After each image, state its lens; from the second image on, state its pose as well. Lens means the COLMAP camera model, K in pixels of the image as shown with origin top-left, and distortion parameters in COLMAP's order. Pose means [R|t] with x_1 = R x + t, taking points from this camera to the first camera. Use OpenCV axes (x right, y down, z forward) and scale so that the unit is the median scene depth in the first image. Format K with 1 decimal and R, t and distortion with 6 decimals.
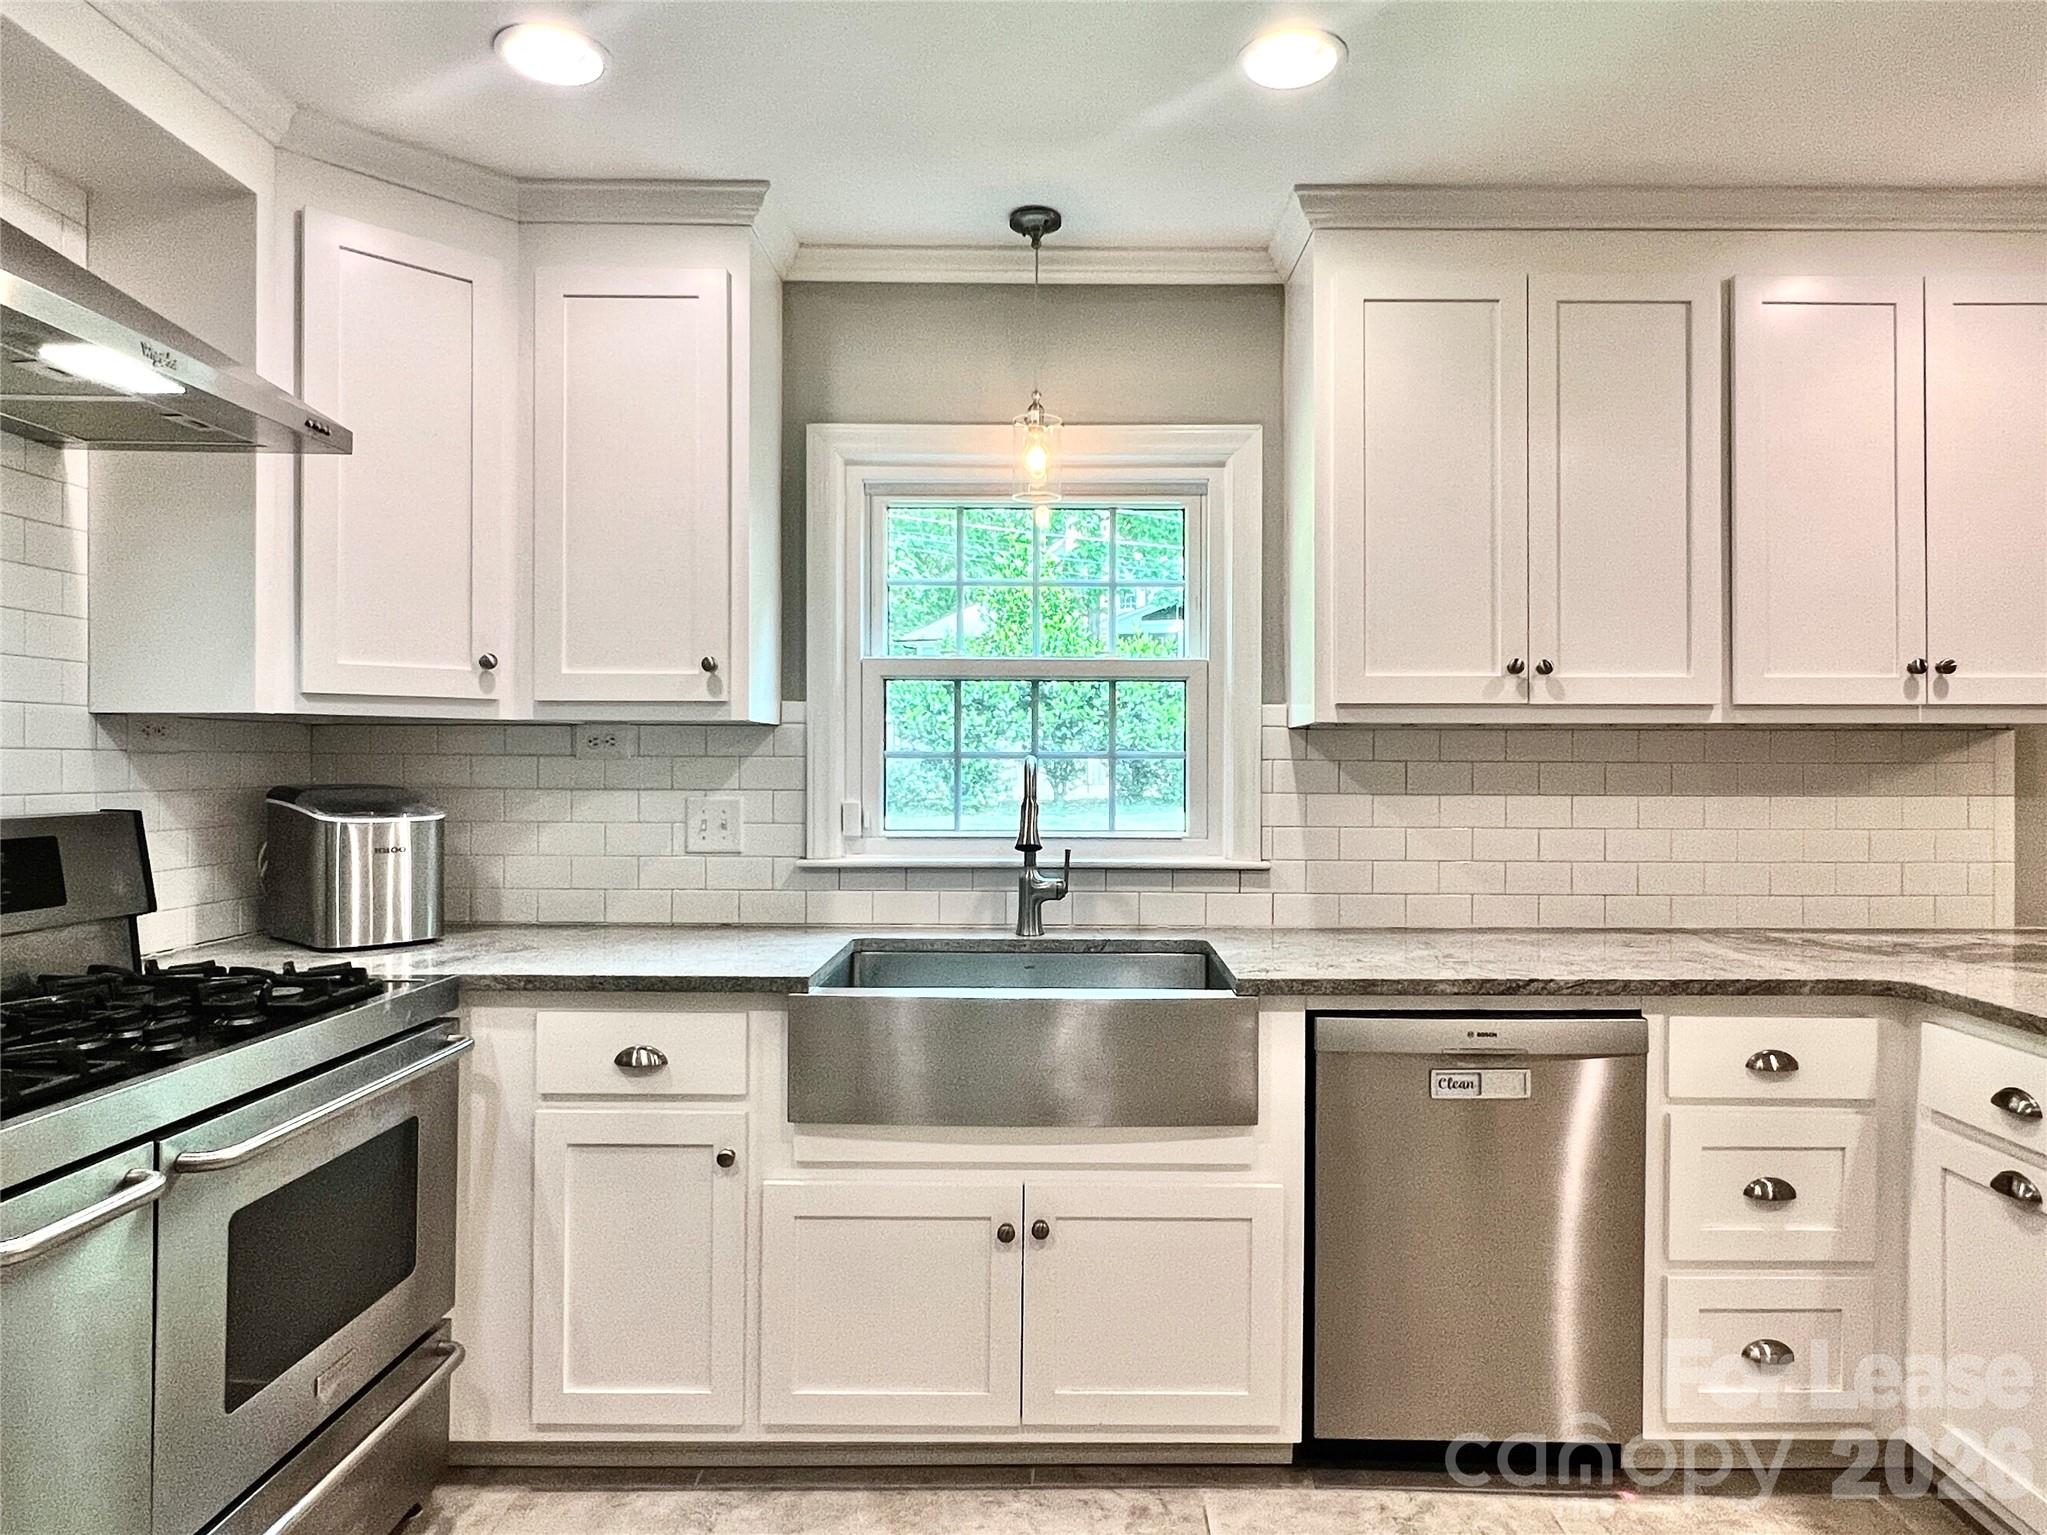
lens RADIAL K [[1241.3, 0, 1057.1], [0, 1241.3, 764.0], [0, 0, 1]] dist [-0.000043, -0.003894]
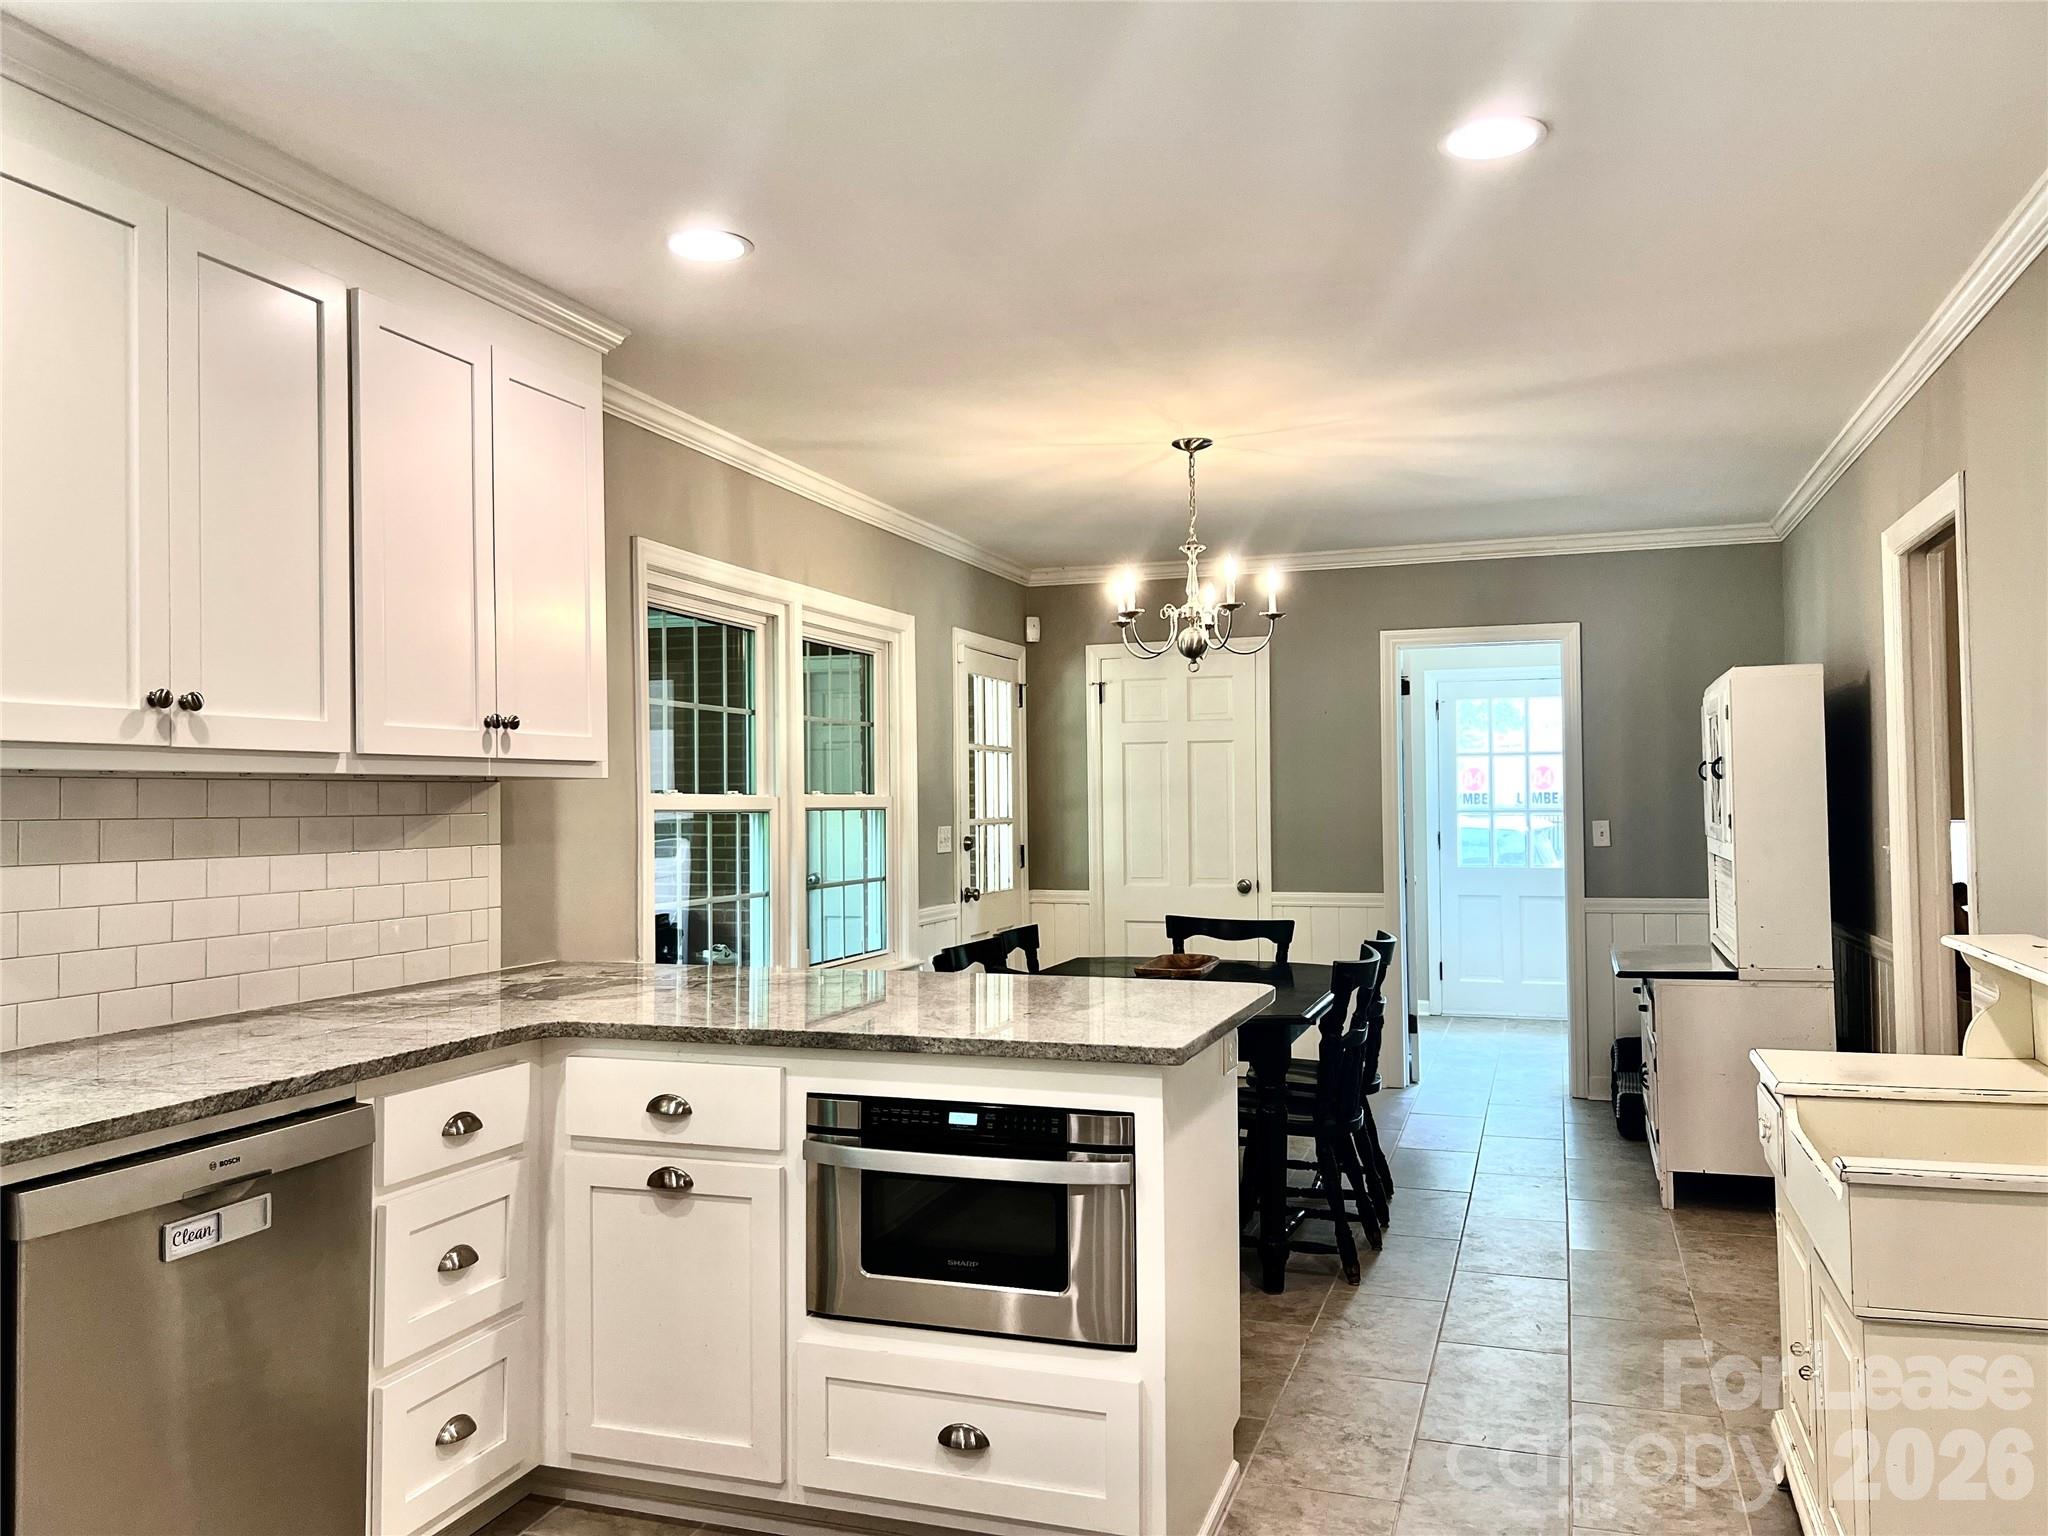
lens RADIAL K [[1541.9, 0, 1027.7], [0, 1541.9, 776.3], [0, 0, 1]] dist [0.066066, -0.081928]
pose [[0.323913, 0.011264, 0.946020, -0.385685], [0.010351, 0.999827, -0.015449, -0.008357], [-0.946030, 0.014797, 0.323741, 0.159694]]
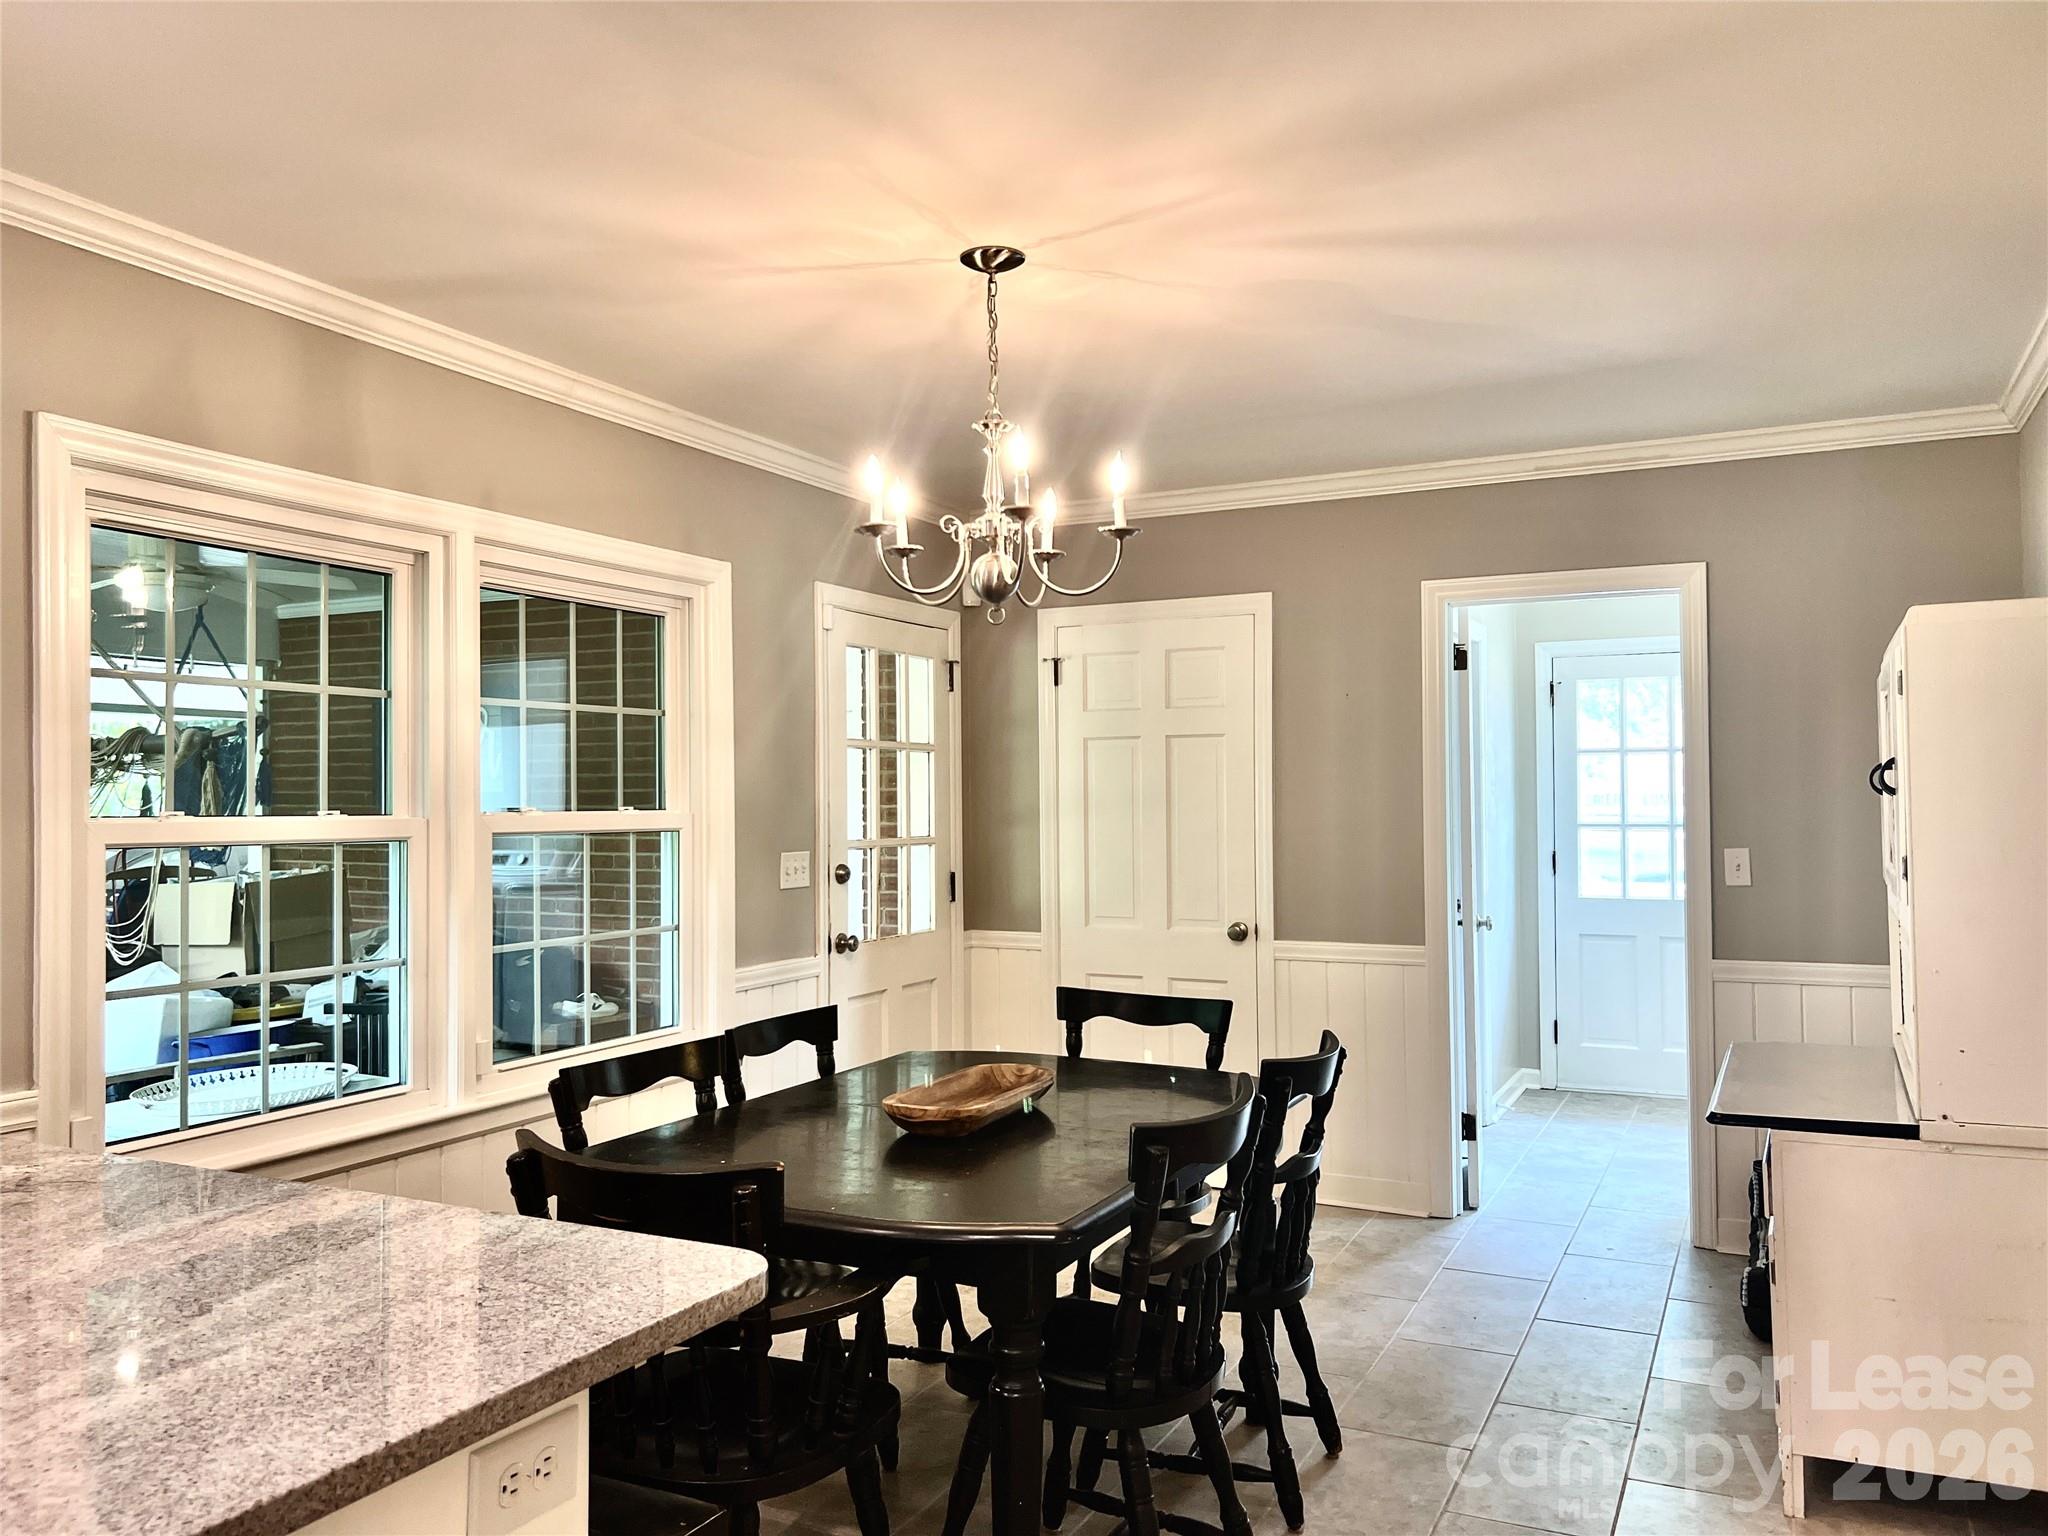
lens RADIAL K [[1541.9, 0, 1026.7], [0, 1541.9, 785.4], [0, 0, 1]] dist [0.066066, -0.081928]
pose [[0.444390, 0.003454, 0.895827, 0.446879], [0.009392, 0.999920, -0.008514, -0.029632], [-0.895784, 0.012197, 0.444322, 0.025089]]
